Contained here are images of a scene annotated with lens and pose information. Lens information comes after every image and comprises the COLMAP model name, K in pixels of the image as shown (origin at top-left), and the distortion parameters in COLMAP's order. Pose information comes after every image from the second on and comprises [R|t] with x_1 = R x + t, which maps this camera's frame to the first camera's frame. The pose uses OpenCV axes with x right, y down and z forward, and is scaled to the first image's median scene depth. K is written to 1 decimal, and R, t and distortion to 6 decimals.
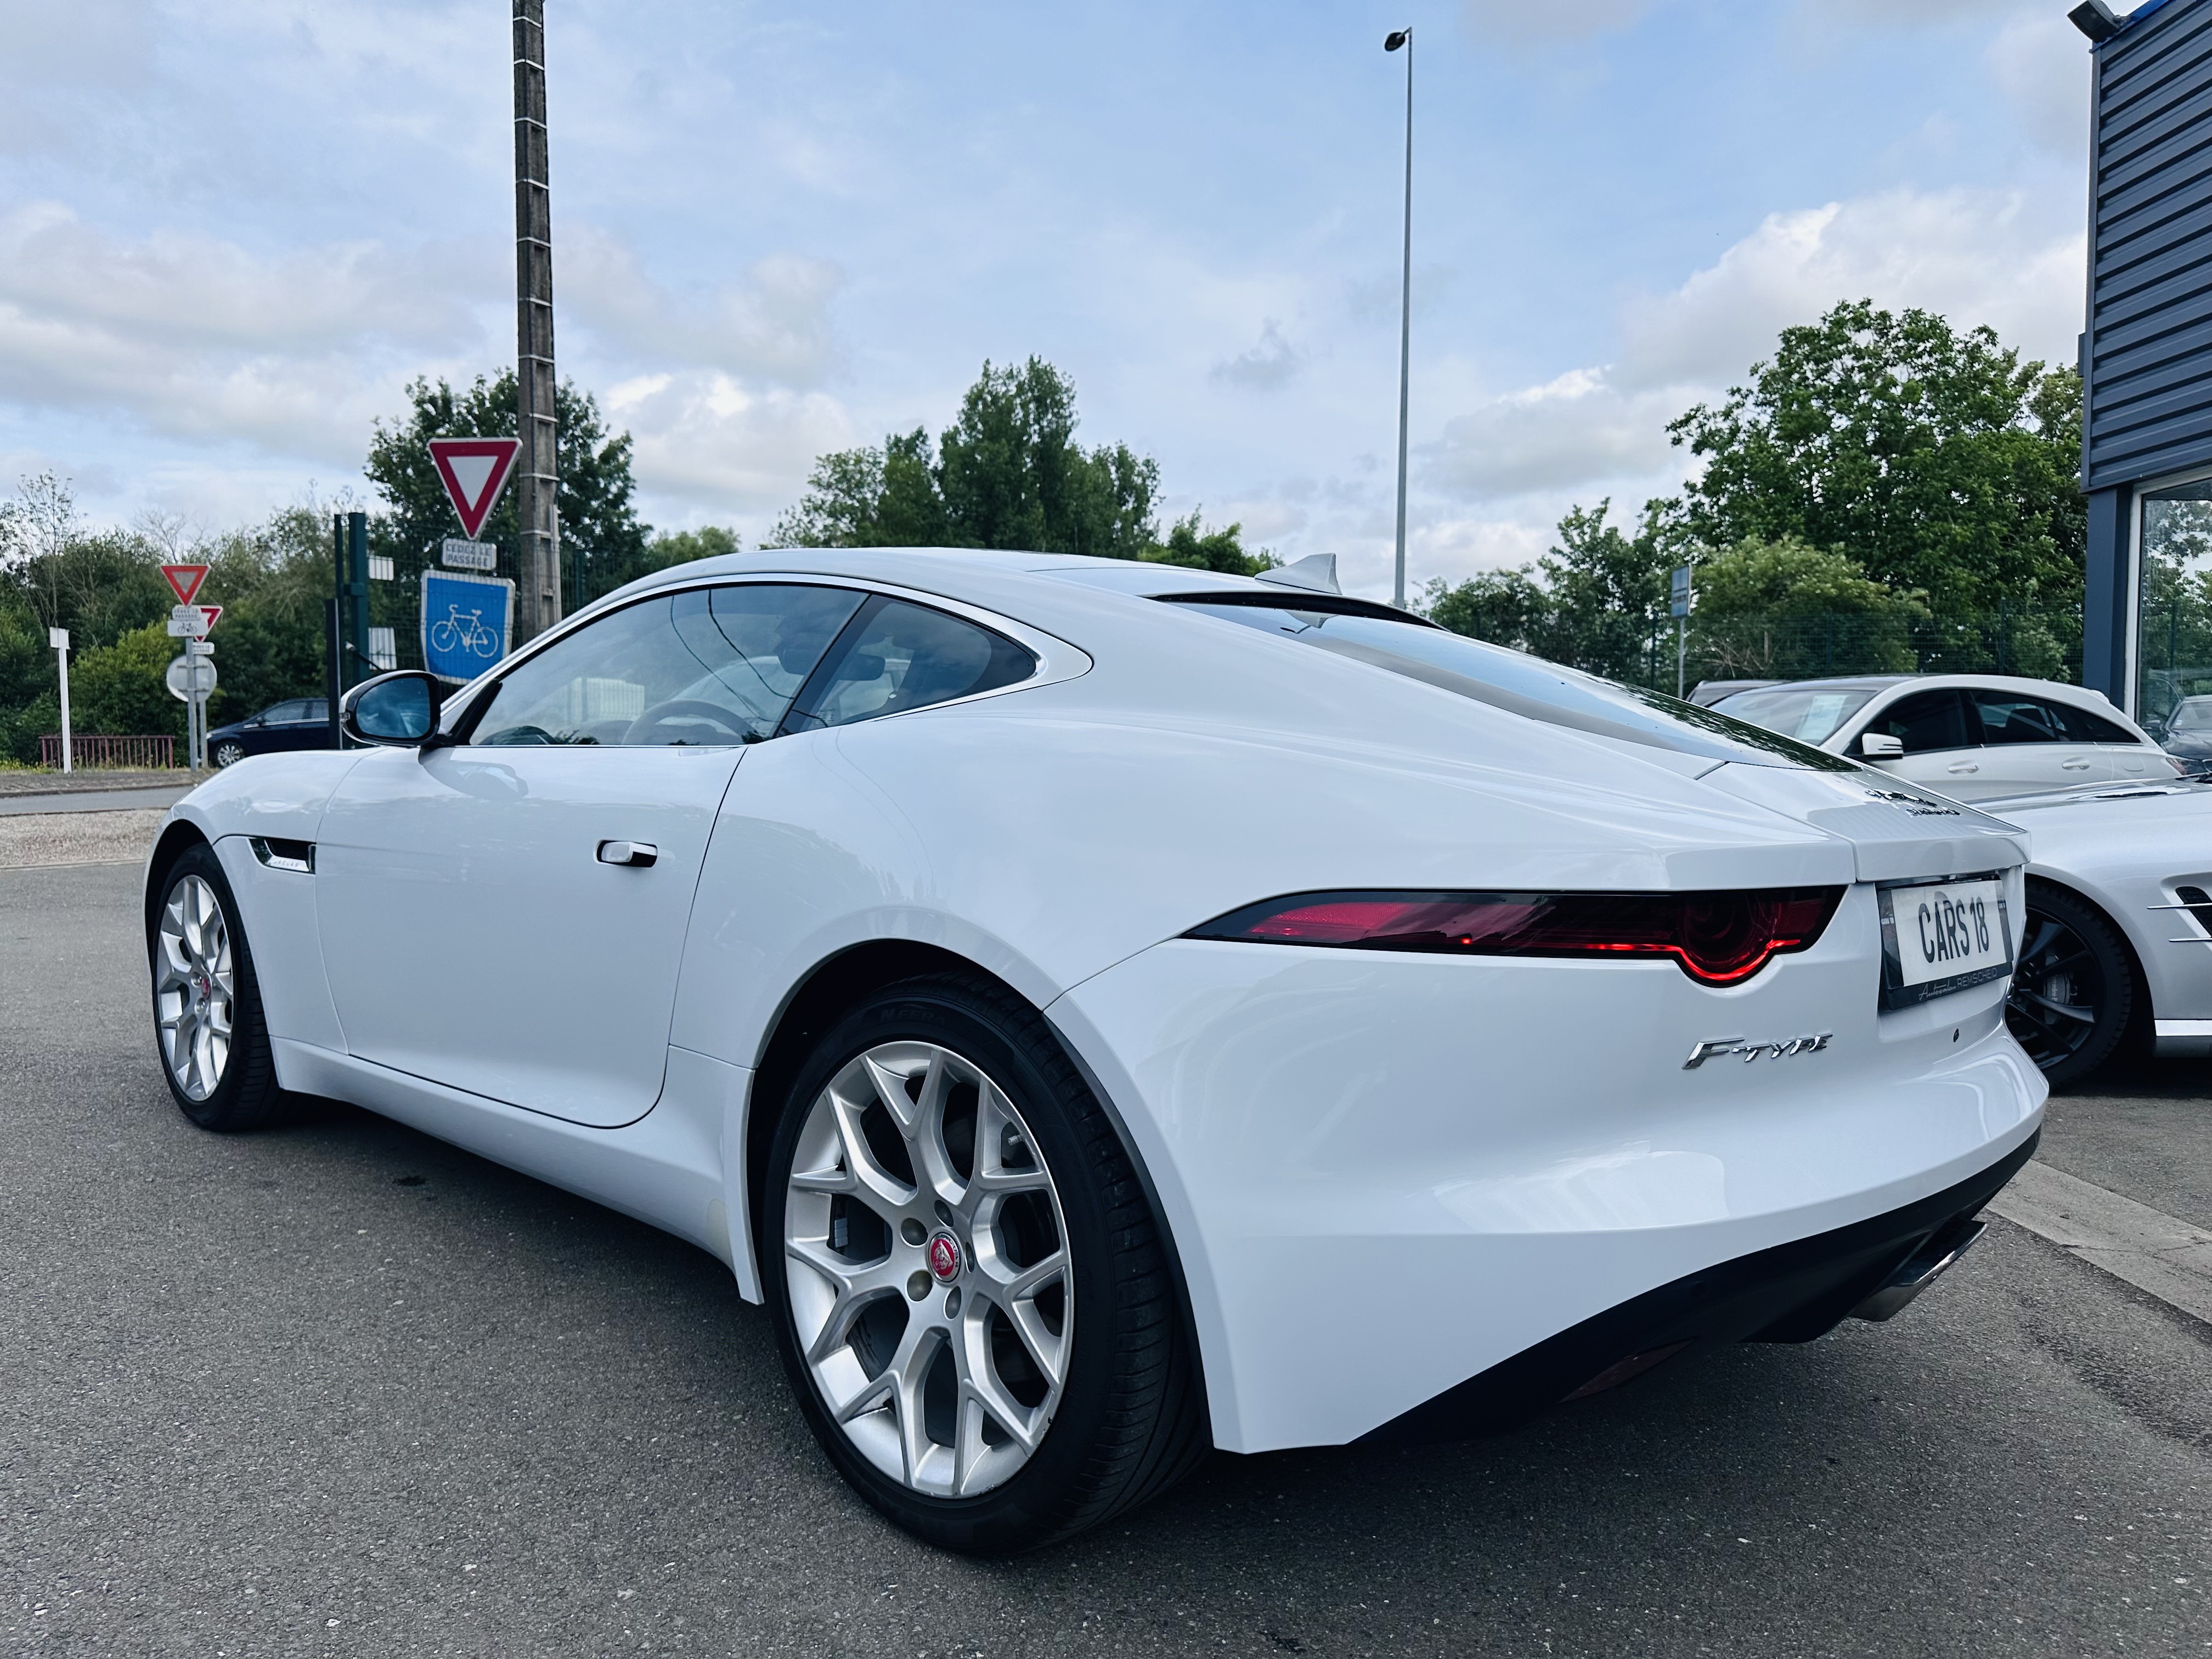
lens RADIAL K [[1599.1, 0, 1123.8], [0, 1599.1, 837.2], [0, 0, 1]] dist [0.032387, -0.048939]
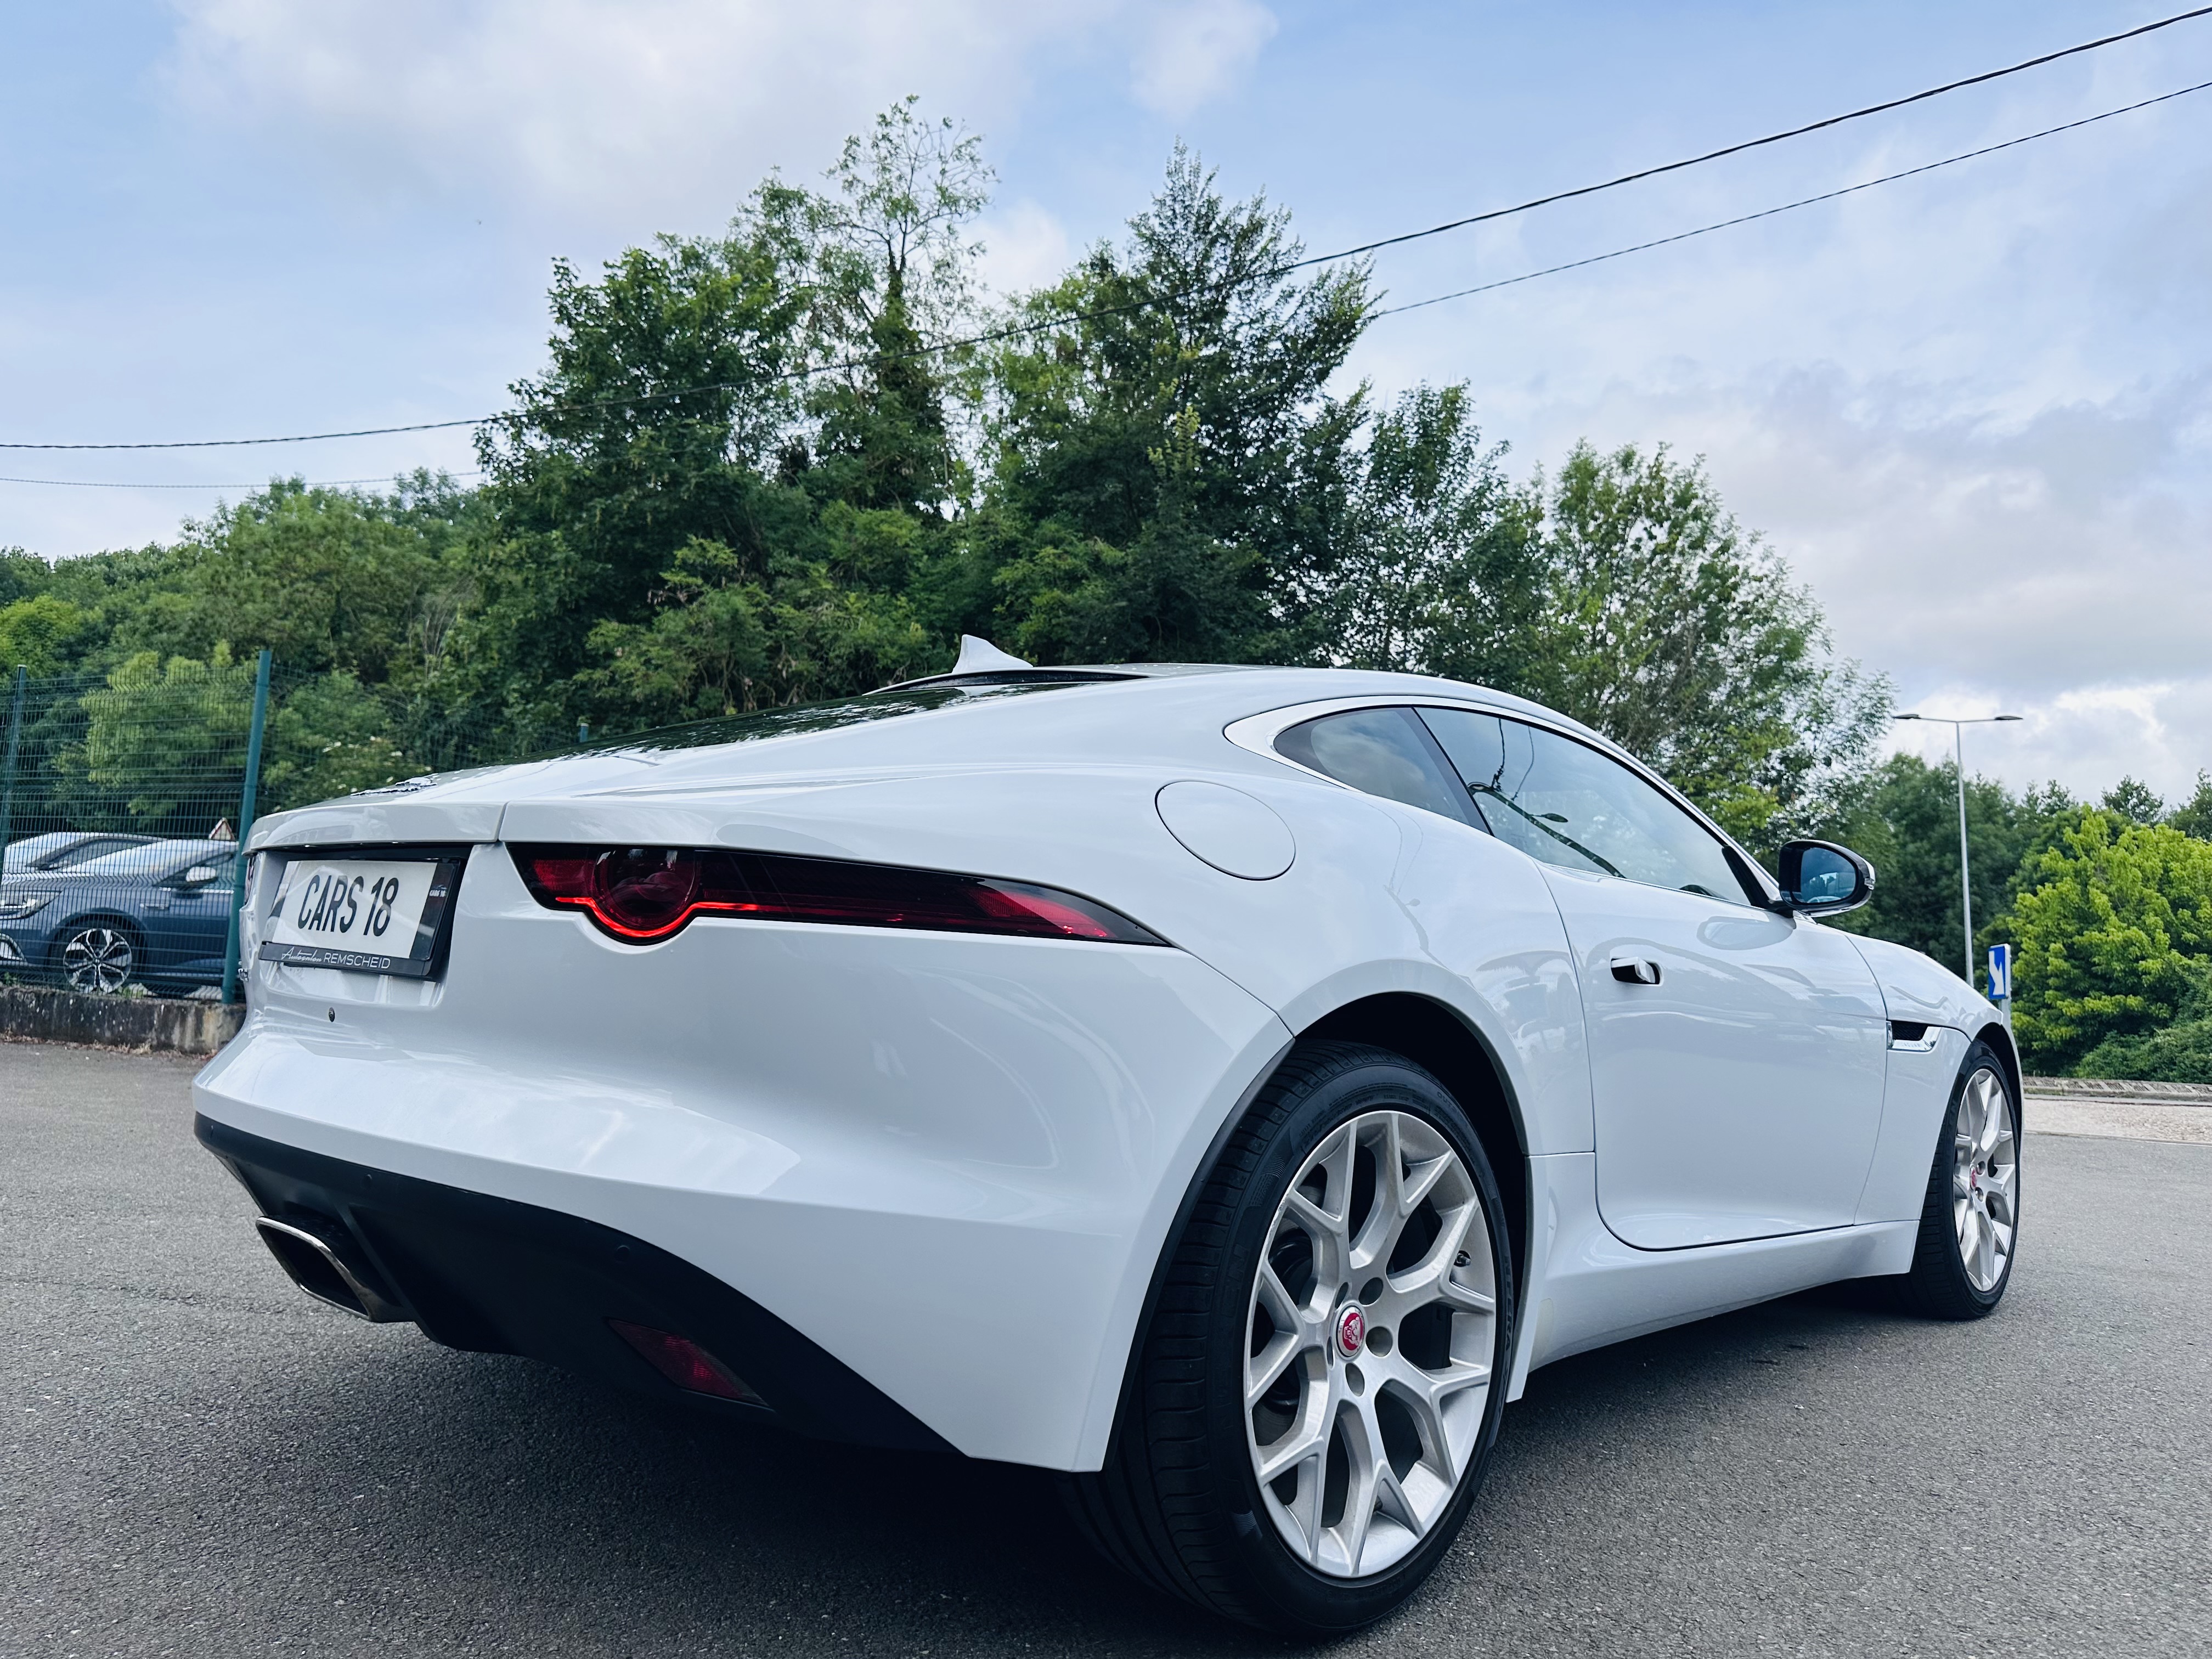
lens RADIAL K [[1599.1, 0, 1118.2], [0, 1599.1, 840.6], [0, 0, 1]] dist [0.032387, -0.048939]
pose [[-0.017041, -0.121231, -0.992478, 0.095610], [-0.103097, 0.987544, -0.118858, 0.005544], [0.994525, 0.100296, -0.029327, 0.096043]]
